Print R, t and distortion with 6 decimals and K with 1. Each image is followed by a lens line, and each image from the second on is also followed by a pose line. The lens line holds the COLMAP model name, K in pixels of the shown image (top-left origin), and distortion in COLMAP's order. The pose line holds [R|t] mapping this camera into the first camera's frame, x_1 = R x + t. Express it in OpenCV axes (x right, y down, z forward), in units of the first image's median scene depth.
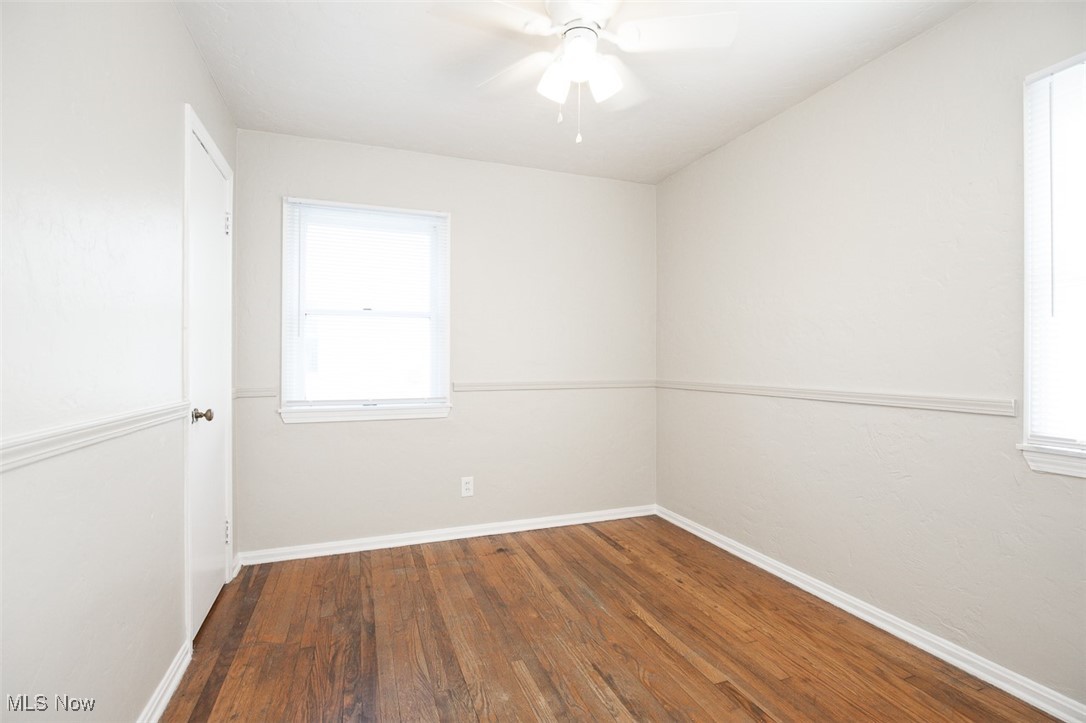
lens RADIAL K [[504.4, 0, 543.6], [0, 504.4, 358.5], [0, 0, 1]] dist [-0.005789, 0.000348]
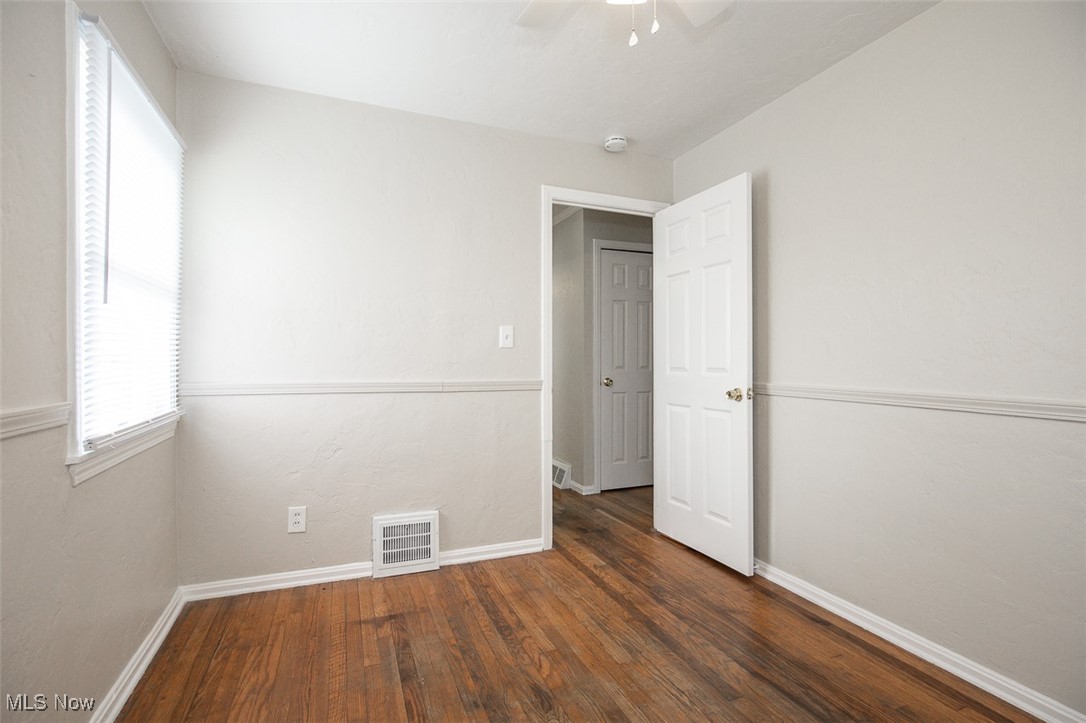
lens RADIAL K [[504.4, 0, 540.2], [0, 504.4, 355.3], [0, 0, 1]] dist [-0.005789, 0.000348]
pose [[-0.999775, -0.003895, -0.020832, 0.207780], [-0.003641, 0.999919, -0.012209, 0.015902], [0.020878, -0.012130, -0.999708, 1.652768]]
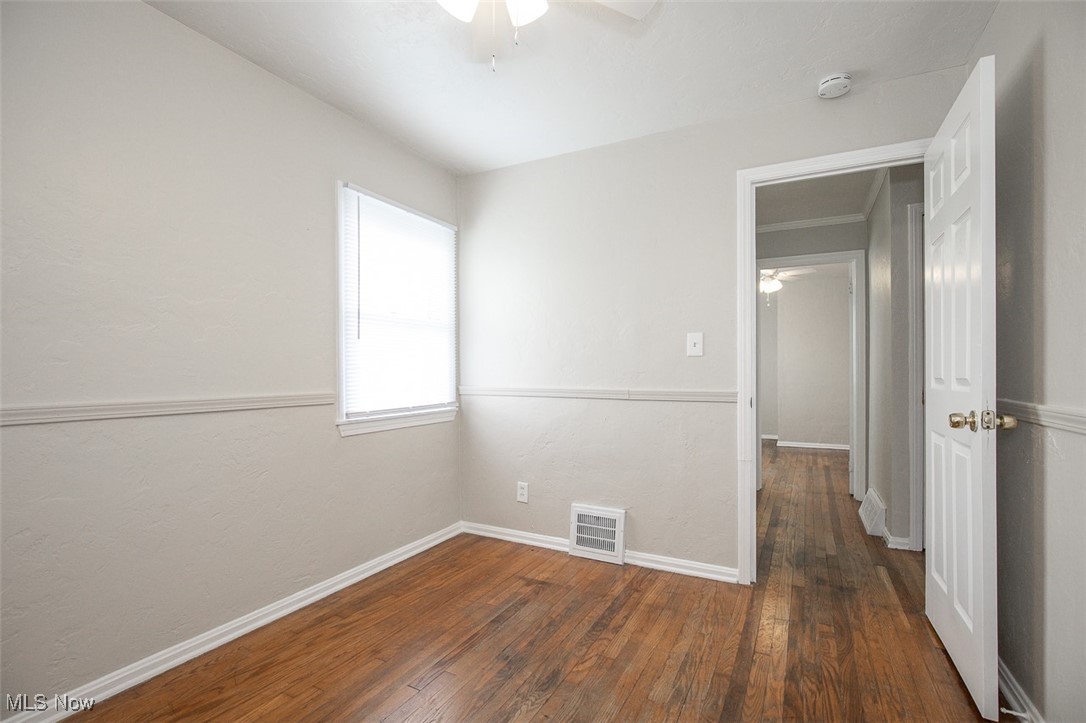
lens RADIAL K [[504.4, 0, 542.7], [0, 504.4, 370.5], [0, 0, 1]] dist [-0.005789, 0.000348]
pose [[-0.658789, 0.001547, 0.752326, -0.535337], [-0.001471, 0.999993, -0.003344, 0.021676], [-0.752326, -0.003309, -0.658783, 1.399419]]
